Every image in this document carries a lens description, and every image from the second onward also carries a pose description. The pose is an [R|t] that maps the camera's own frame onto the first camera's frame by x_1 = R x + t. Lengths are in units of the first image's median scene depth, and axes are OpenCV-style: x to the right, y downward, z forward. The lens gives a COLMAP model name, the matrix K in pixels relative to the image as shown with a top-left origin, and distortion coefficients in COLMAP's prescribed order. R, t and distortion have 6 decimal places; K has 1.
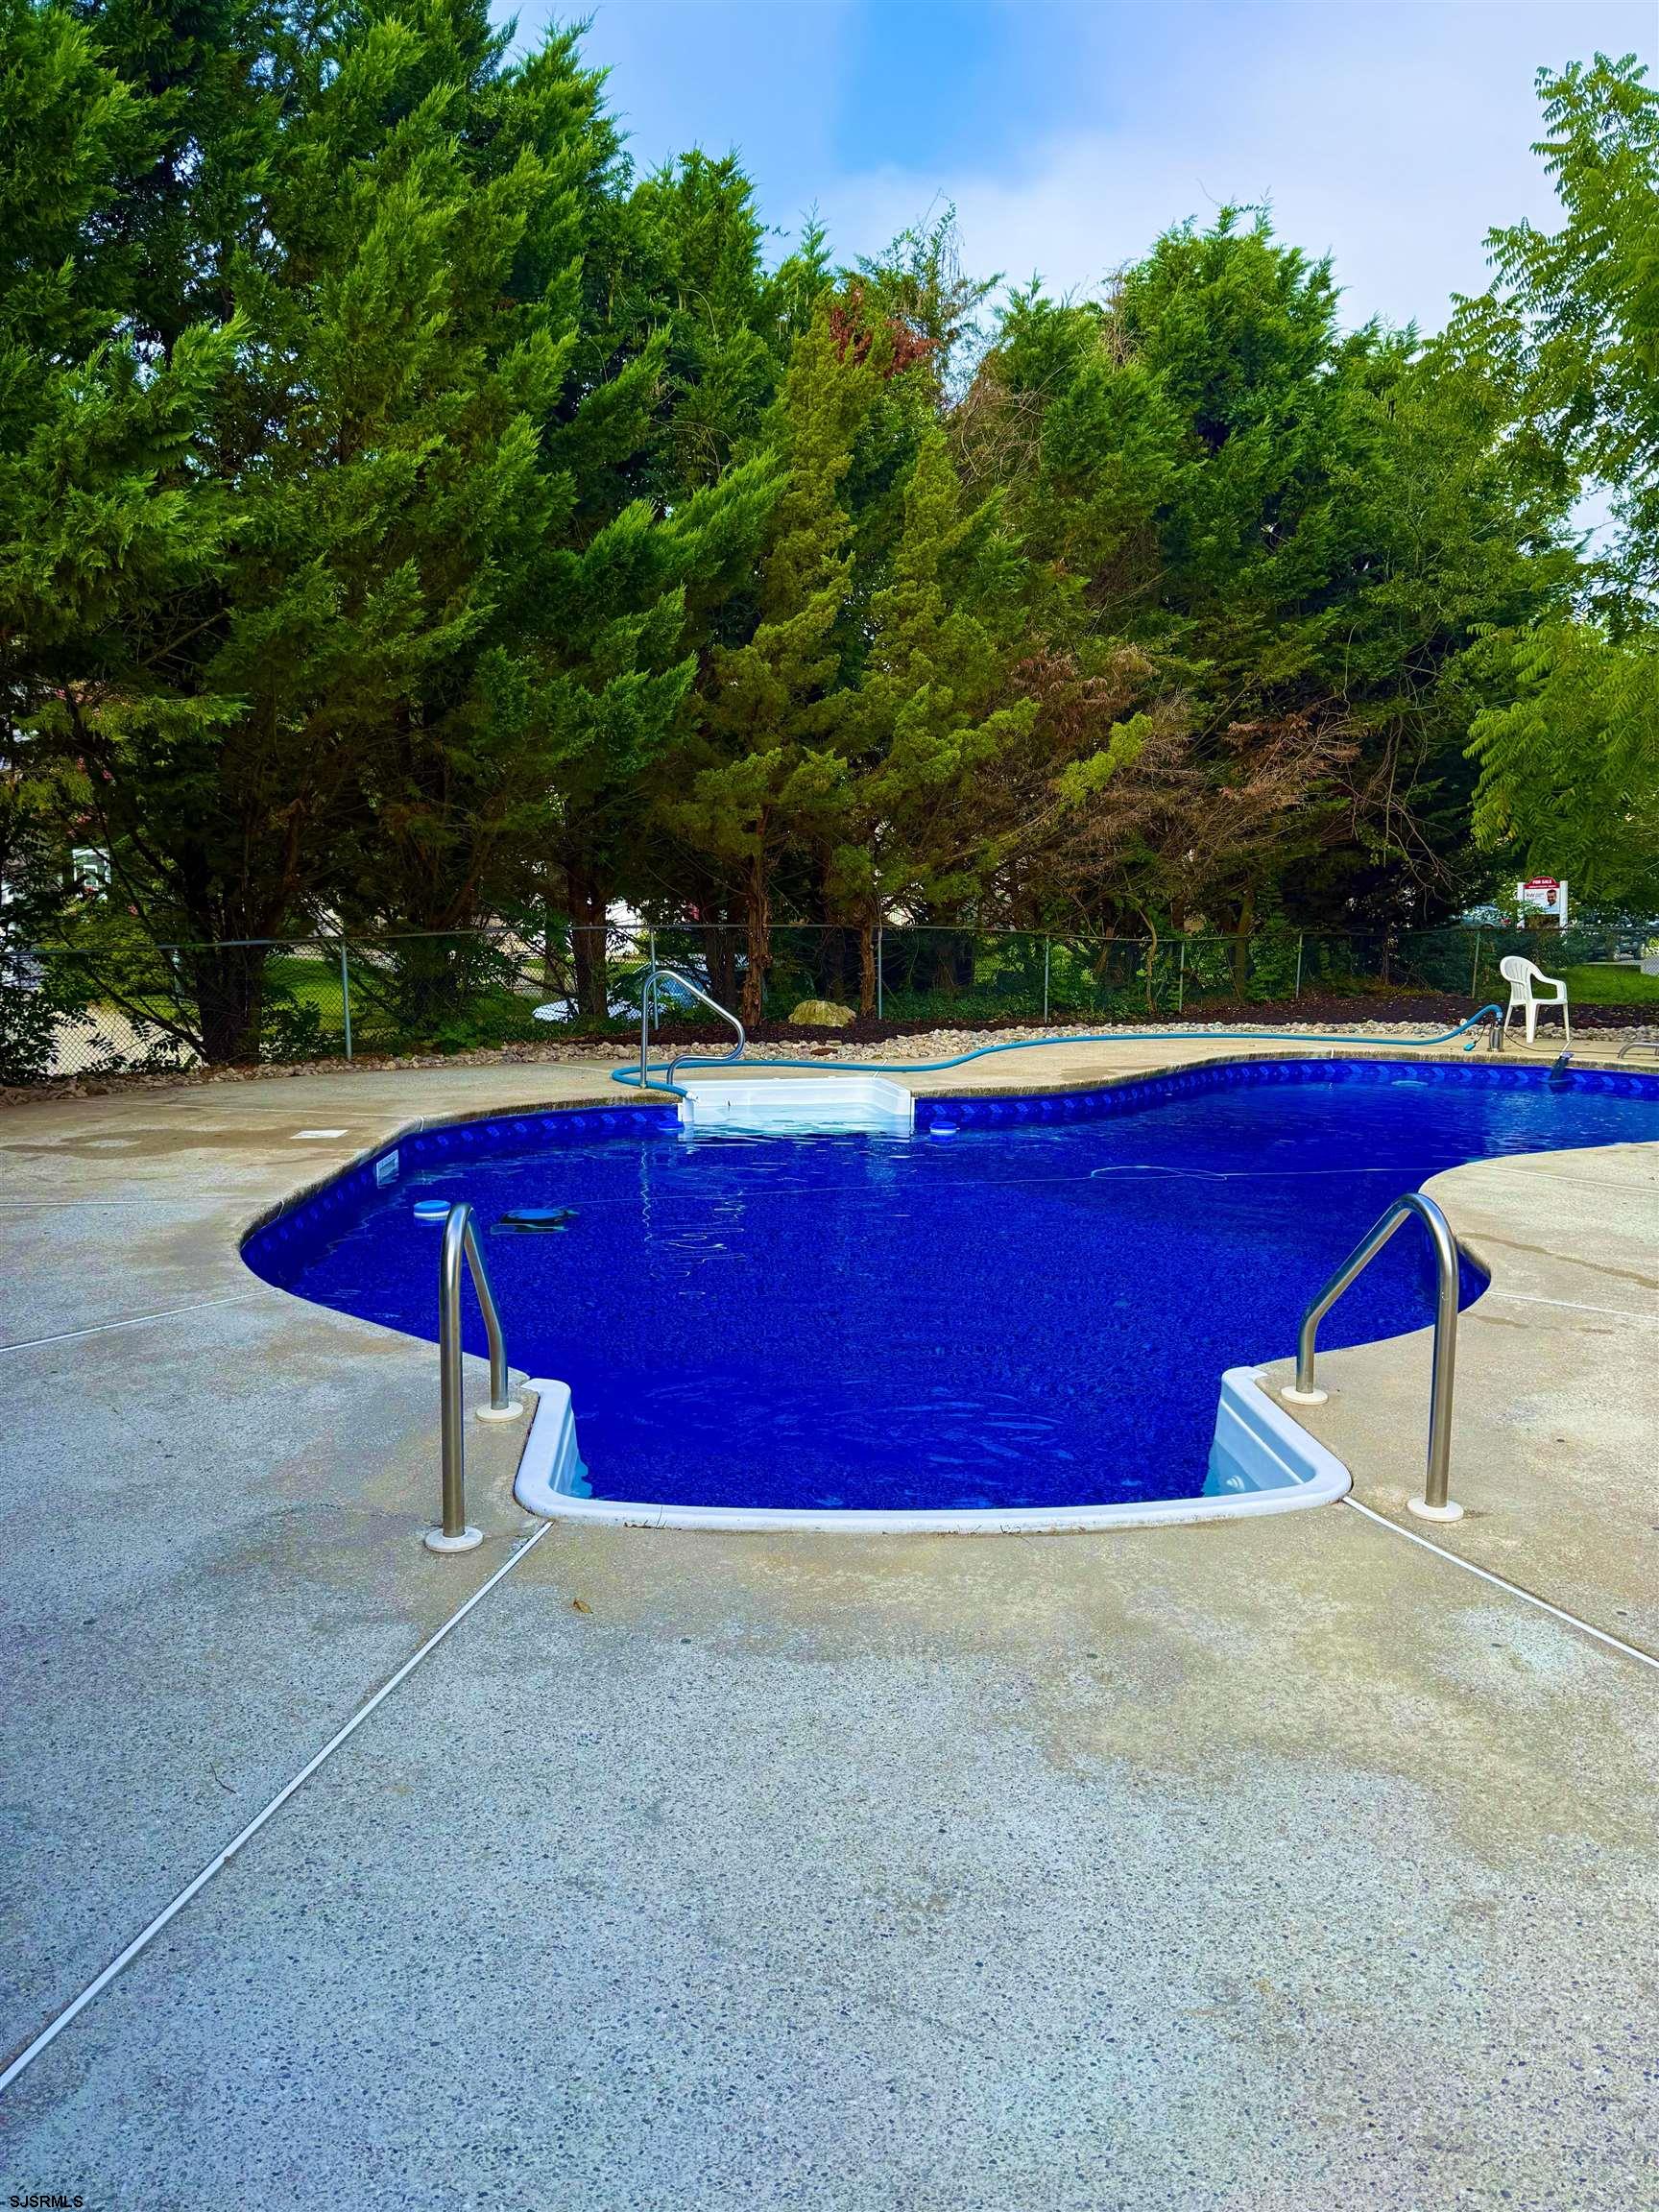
lens RADIAL K [[1573.3, 0, 829.5], [0, 1573.3, 1106.0], [0, 0, 1]] dist [0.042062, -0.071386]
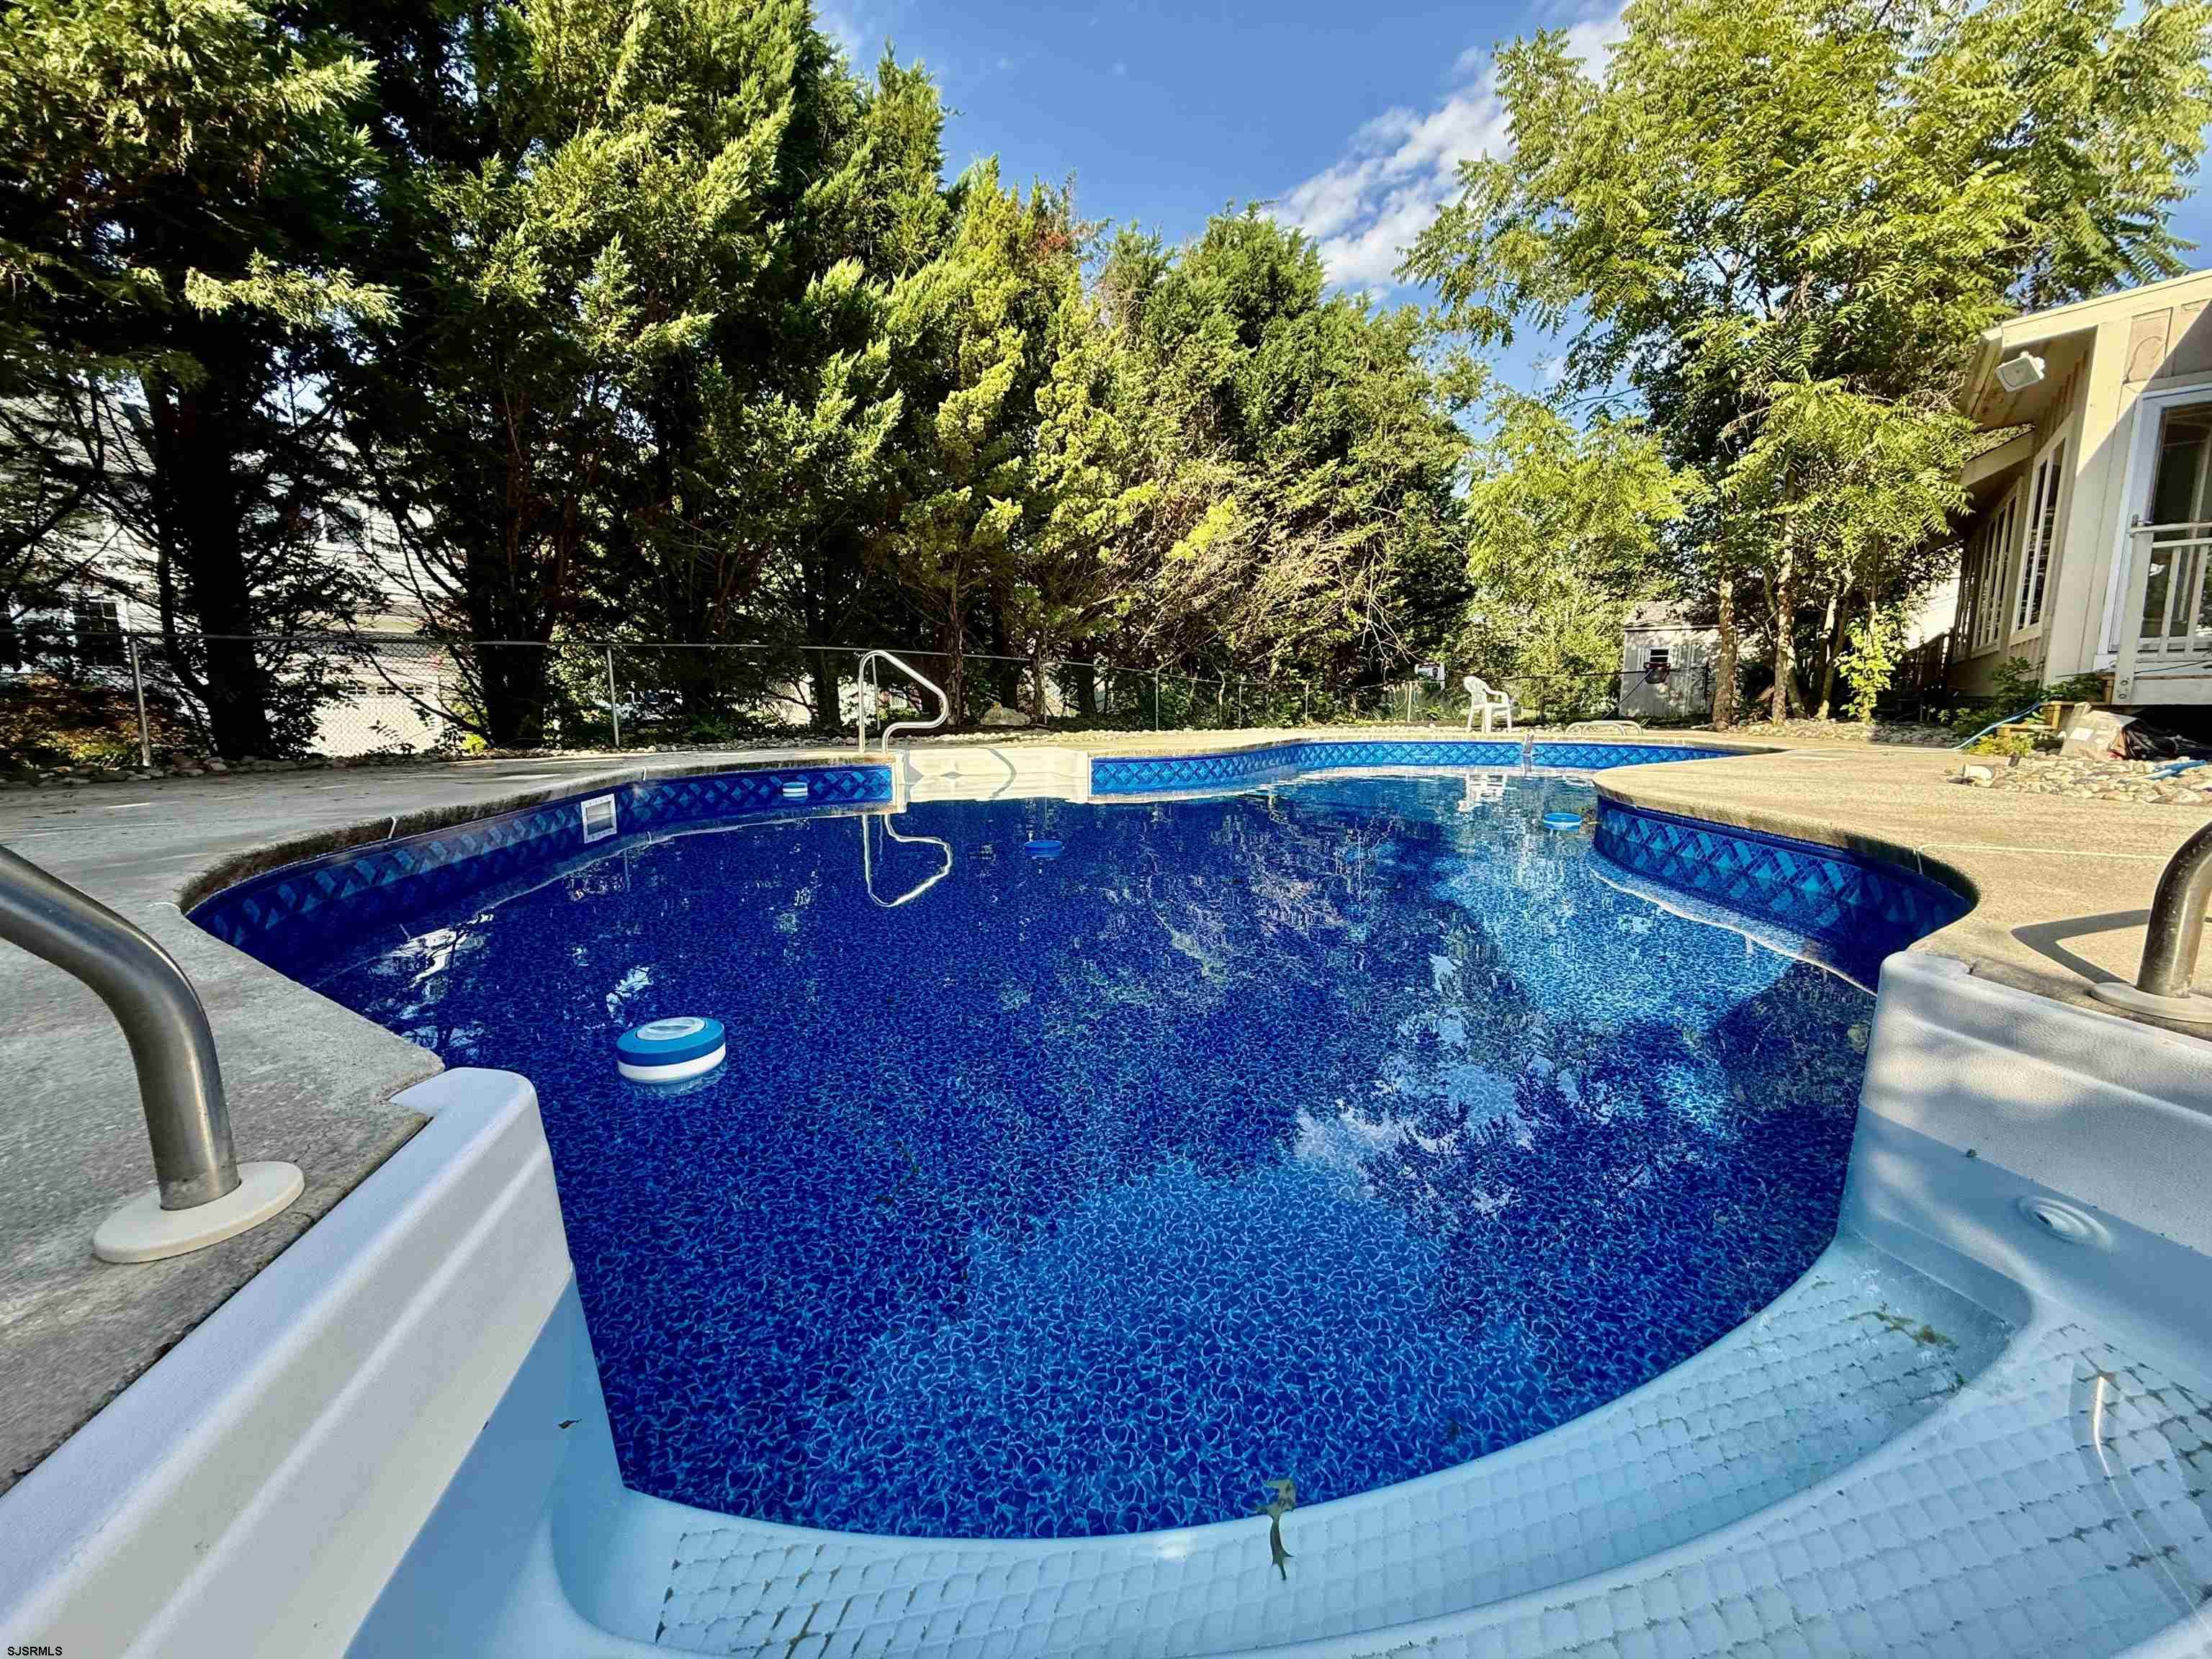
lens RADIAL K [[870.6, 0, 1101.3], [0, 870.6, 820.0], [0, 0, 1]] dist [-0.003014, -0.000036]
pose [[0.991463, -0.025686, 0.127836, -0.020125], [0.027394, 0.999557, -0.011618, 0.041519], [-0.127481, 0.015021, 0.991727, 0.269592]]
